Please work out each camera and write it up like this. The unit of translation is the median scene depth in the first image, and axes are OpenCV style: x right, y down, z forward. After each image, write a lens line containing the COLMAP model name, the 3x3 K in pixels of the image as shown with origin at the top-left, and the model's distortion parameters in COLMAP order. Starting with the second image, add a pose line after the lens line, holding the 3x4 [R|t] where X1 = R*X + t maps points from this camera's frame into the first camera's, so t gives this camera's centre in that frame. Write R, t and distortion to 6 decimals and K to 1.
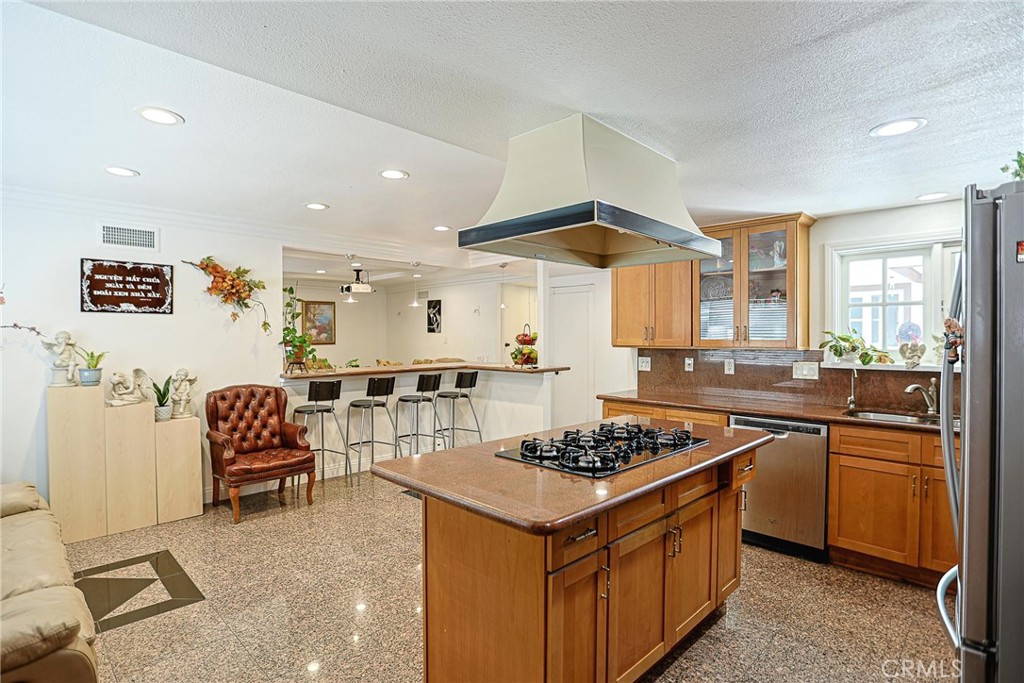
lens RADIAL K [[502.1, 0, 519.0], [0, 502.1, 344.6], [0, 0, 1]] dist [-0.053518, 0.020068]
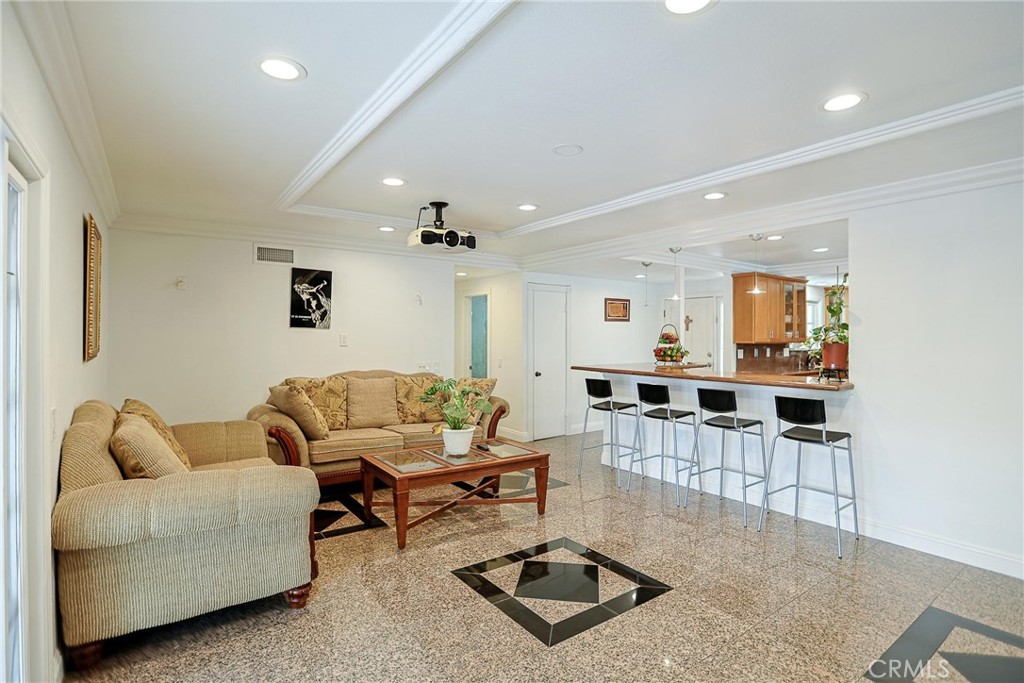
lens RADIAL K [[502.1, 0, 519.0], [0, 502.1, 344.6], [0, 0, 1]] dist [-0.053518, 0.020068]
pose [[0.165889, -0.013323, 0.986054, -0.670896], [0.014432, 0.999834, 0.011081, -0.008530], [-0.986039, 0.012392, 0.166054, 0.687583]]
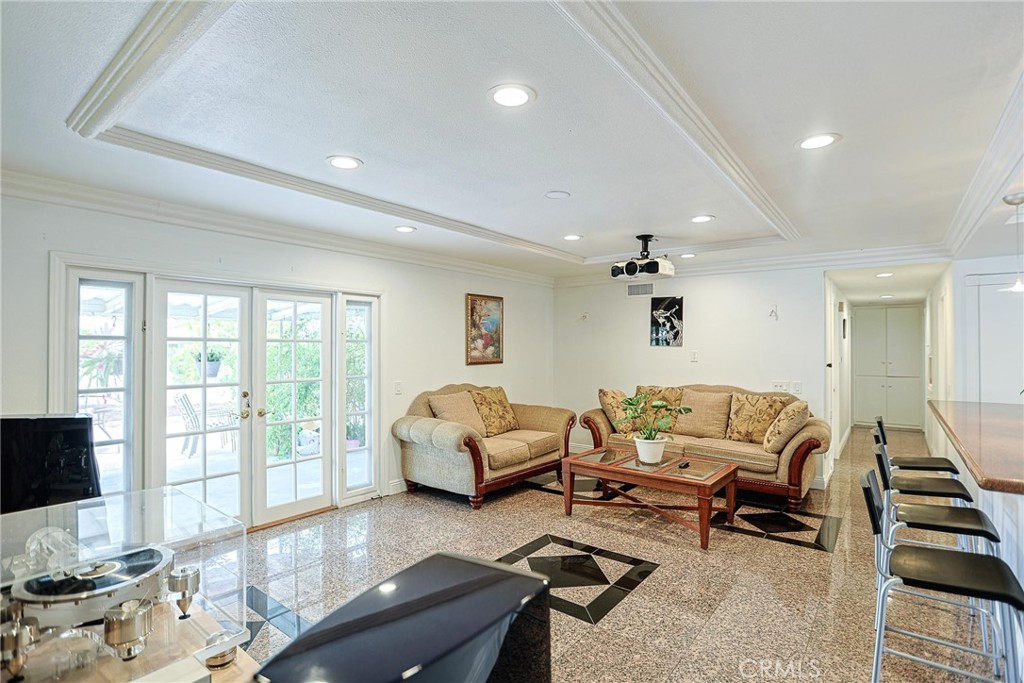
lens RADIAL K [[502.1, 0, 519.0], [0, 502.1, 344.6], [0, 0, 1]] dist [-0.053518, 0.020068]
pose [[0.993247, 0.004211, 0.115940, -0.440051], [-0.001296, 0.999681, -0.025205, -0.008787], [-0.116009, 0.024885, 0.992936, 0.369112]]
